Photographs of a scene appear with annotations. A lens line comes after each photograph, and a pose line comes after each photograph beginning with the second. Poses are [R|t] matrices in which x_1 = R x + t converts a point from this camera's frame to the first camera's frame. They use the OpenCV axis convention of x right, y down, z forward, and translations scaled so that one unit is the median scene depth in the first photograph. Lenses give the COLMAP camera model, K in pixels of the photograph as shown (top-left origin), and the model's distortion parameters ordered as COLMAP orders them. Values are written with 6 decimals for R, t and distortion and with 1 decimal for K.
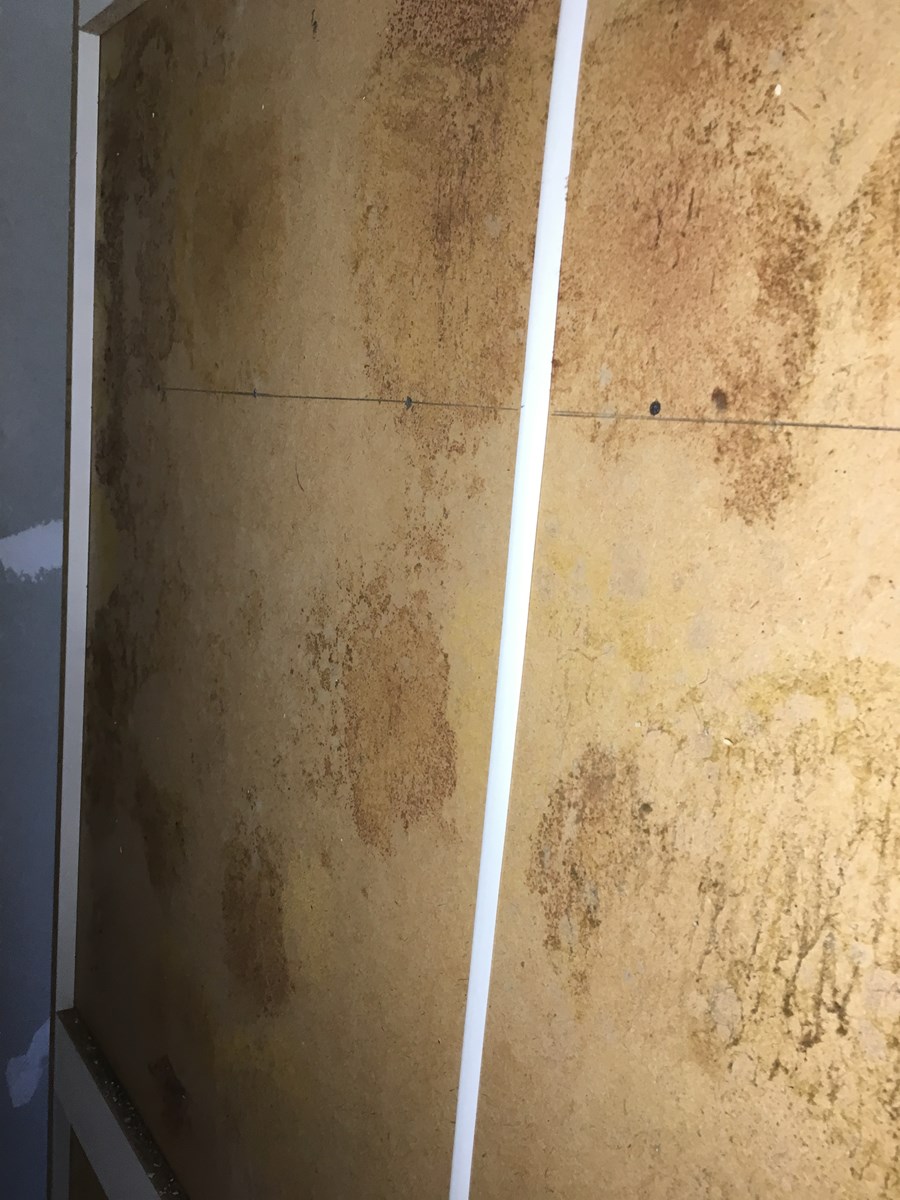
lens RADIAL K [[1012.0, 0, 445.3], [0, 1012.0, 592.4], [0, 0, 1]] dist [0.067890, -0.090143]
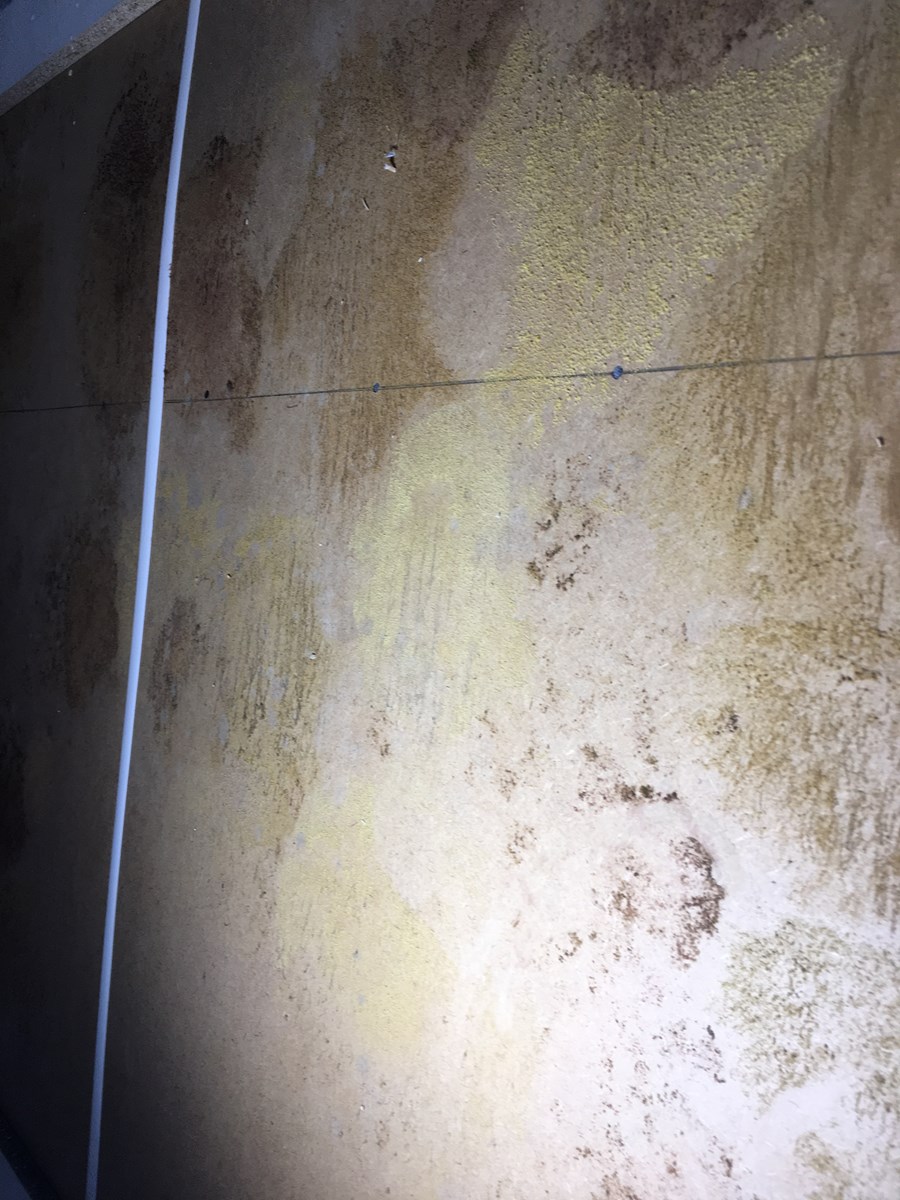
lens RADIAL K [[1012.0, 0, 453.1], [0, 1012.0, 604.2], [0, 0, 1]] dist [0.067890, -0.090143]
pose [[0.995578, 0.018252, 0.092152, 0.422337], [-0.009821, 0.995790, -0.091132, 0.295120], [-0.093427, 0.089824, 0.991566, -0.652366]]
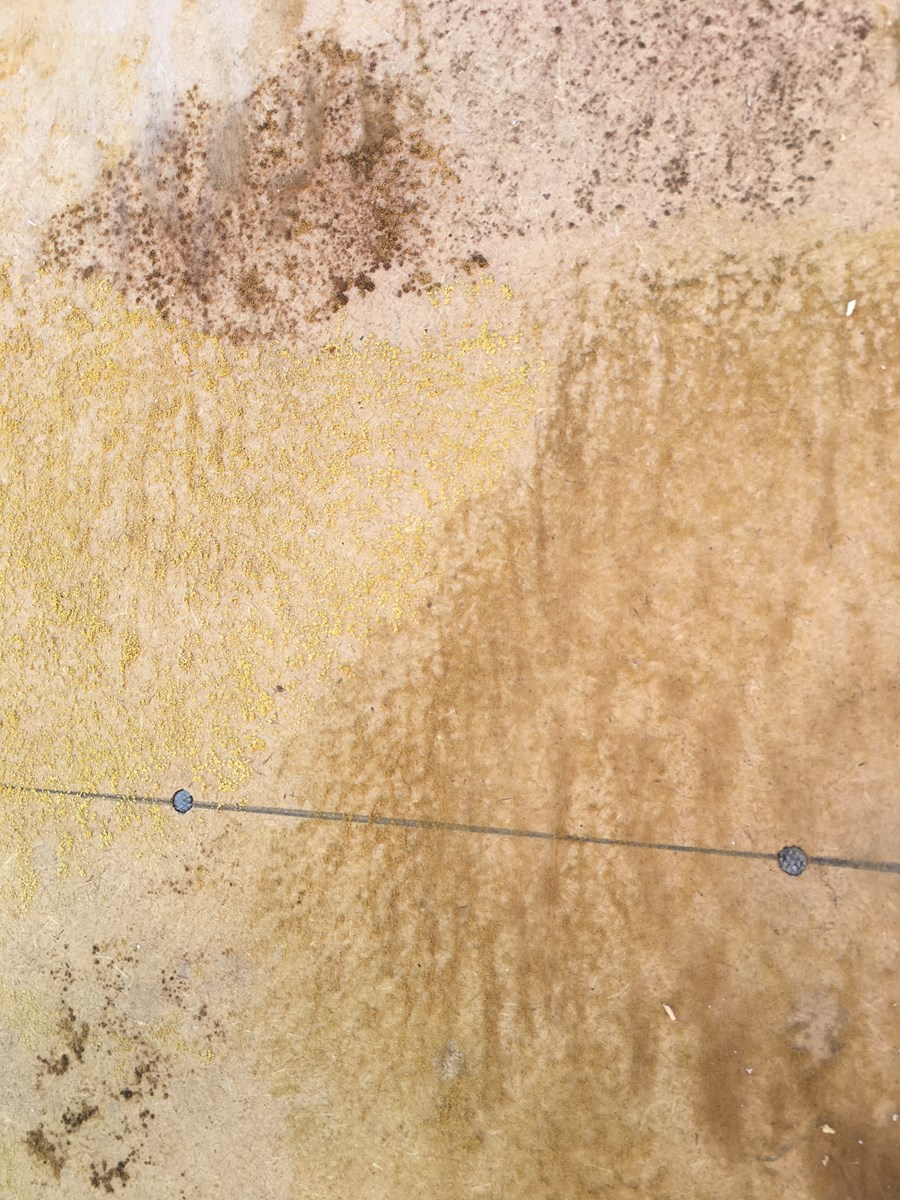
lens RADIAL K [[1012.0, 0, 450.3], [0, 1012.0, 591.5], [0, 0, 1]] dist [0.067890, -0.090143]
pose [[0.789556, -0.039097, 0.612431, 0.442308], [0.130944, 0.985719, -0.105888, -0.044728], [-0.599545, 0.163798, 0.783400, -0.274709]]
